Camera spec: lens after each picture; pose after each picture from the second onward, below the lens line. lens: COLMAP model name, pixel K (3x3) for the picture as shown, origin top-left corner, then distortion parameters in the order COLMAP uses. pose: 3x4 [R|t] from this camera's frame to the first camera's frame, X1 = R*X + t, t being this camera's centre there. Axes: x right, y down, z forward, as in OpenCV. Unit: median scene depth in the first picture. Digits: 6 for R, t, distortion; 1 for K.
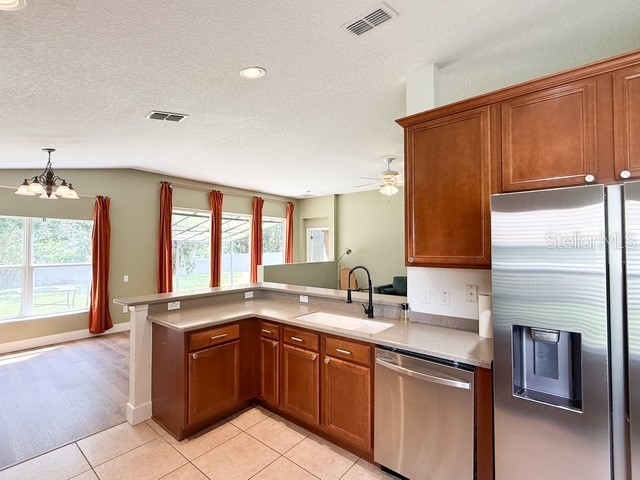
lens RADIAL K [[301.8, 0, 320.0], [0, 301.8, 242.4], [0, 0, 1]] dist [0.000902, 0.000573]
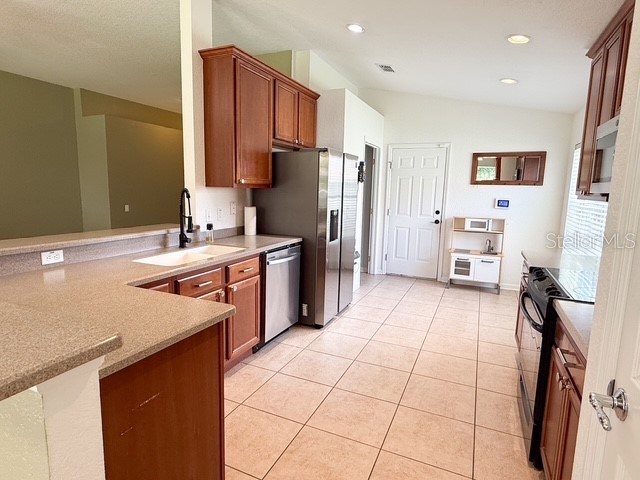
lens RADIAL K [[362.1, 0, 317.8], [0, 362.1, 237.9], [0, 0, 1]] dist [-0.001484, -0.000846]
pose [[-0.250486, -0.134891, 0.958677, -0.639747], [-0.035962, 0.990859, 0.130023, 0.047351], [-0.967452, -0.001907, -0.253047, 0.598054]]
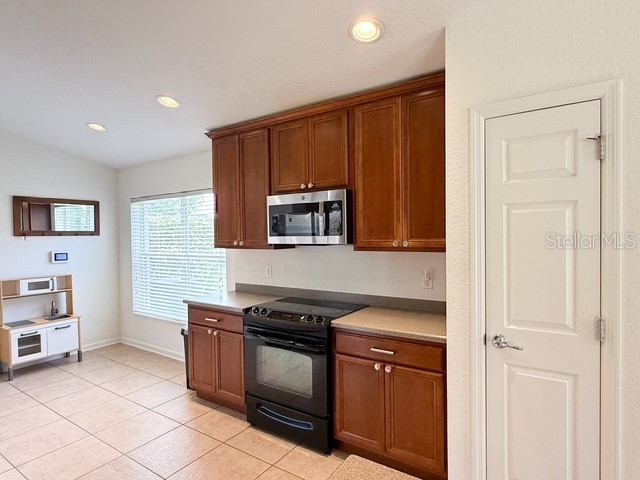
lens RADIAL K [[362.1, 0, 315.7], [0, 362.1, 242.0], [0, 0, 1]] dist [-0.001484, -0.000846]
pose [[-0.996448, 0.015449, -0.082784, -0.230790], [0.015101, 0.999874, 0.004823, 0.030232], [0.082848, 0.003555, -0.996556, 0.815766]]
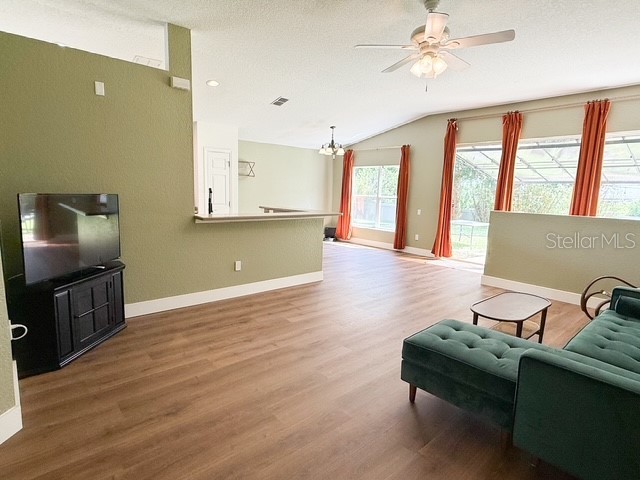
lens RADIAL K [[362.1, 0, 318.6], [0, 362.1, 241.7], [0, 0, 1]] dist [-0.001484, -0.000846]
pose [[-0.165280, 0.136737, -0.976722, 1.202724], [-0.016513, 0.989820, 0.141365, 0.055892], [0.986108, 0.039494, -0.161339, 1.205490]]
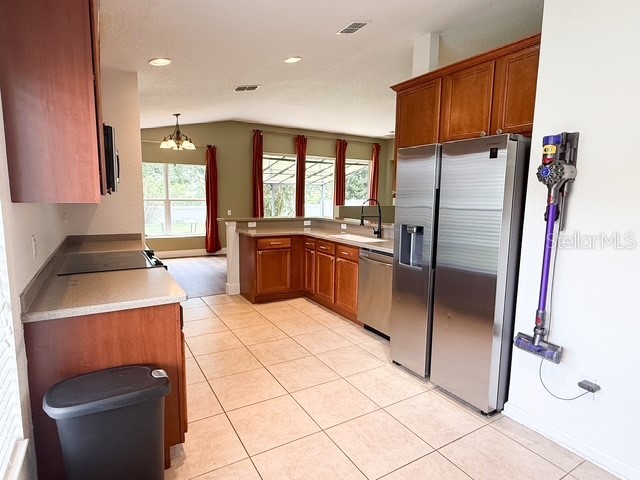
lens RADIAL K [[362.1, 0, 319.3], [0, 362.1, 242.4], [0, 0, 1]] dist [-0.001484, -0.000846]
pose [[0.939249, 0.060413, -0.337877, 0.310458], [-0.010436, 0.988960, 0.147816, 0.023386], [0.343077, -0.135310, 0.929510, -0.393693]]
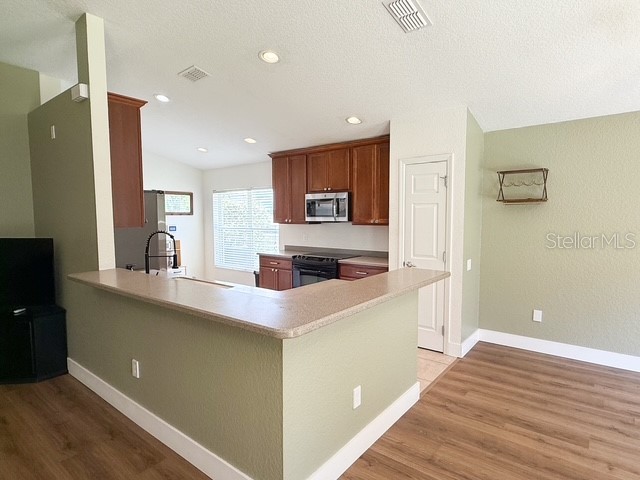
lens RADIAL K [[362.1, 0, 318.8], [0, 362.1, 241.3], [0, 0, 1]] dist [-0.001484, -0.000846]
pose [[-0.999935, 0.006245, -0.009523, -0.229679], [0.005703, 0.998415, 0.055998, 0.036193], [0.009858, 0.055940, -0.998385, 1.413218]]
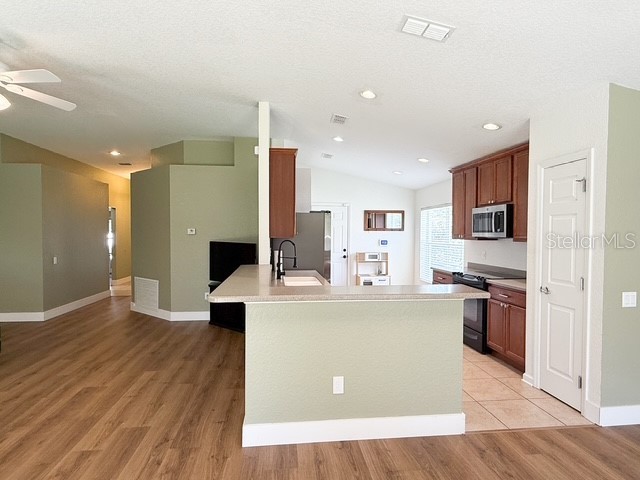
lens RADIAL K [[362.1, 0, 318.0], [0, 362.1, 242.1], [0, 0, 1]] dist [-0.001484, -0.000846]
pose [[-0.708720, -0.018220, 0.705254, -0.718001], [-0.013589, 0.999834, 0.012174, 0.047316], [-0.705359, -0.000956, -0.708850, 1.348888]]
